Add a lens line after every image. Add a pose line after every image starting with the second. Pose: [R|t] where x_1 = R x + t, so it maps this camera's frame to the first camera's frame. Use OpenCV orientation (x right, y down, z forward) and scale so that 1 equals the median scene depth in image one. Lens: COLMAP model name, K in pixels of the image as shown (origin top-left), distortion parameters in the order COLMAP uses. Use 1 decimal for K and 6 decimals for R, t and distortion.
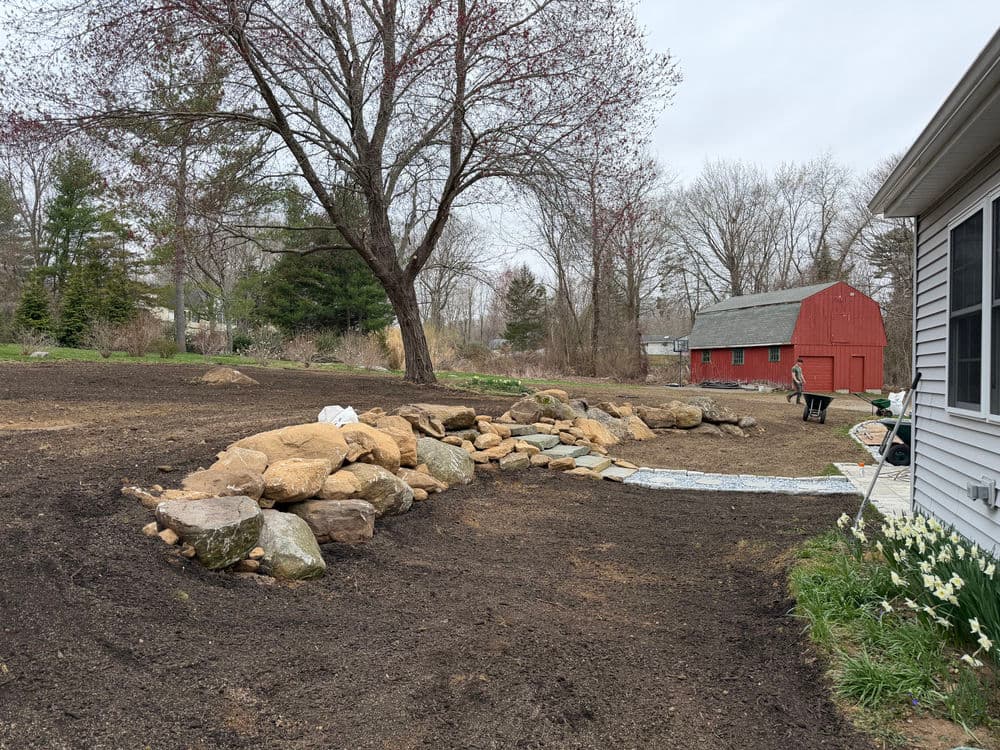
lens RADIAL K [[704.7, 0, 500.0], [0, 704.7, 375.0], [0, 0, 1]] dist [0.084079, -0.002277]
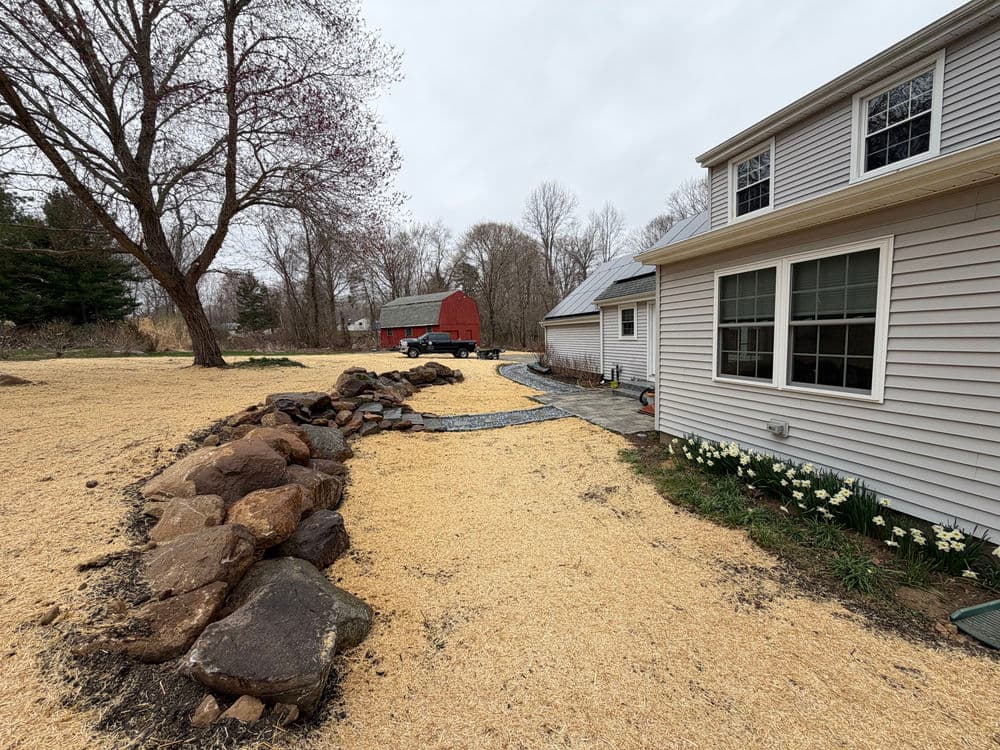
lens RADIAL K [[402.6, 0, 500.0], [0, 402.6, 375.0], [0, 0, 1]] dist [0.001475, 0.000015]
pose [[0.823041, -0.095354, 0.559921, -0.095418], [0.046660, 0.993826, 0.100660, -0.021738], [-0.566063, -0.056721, 0.822409, 0.125742]]
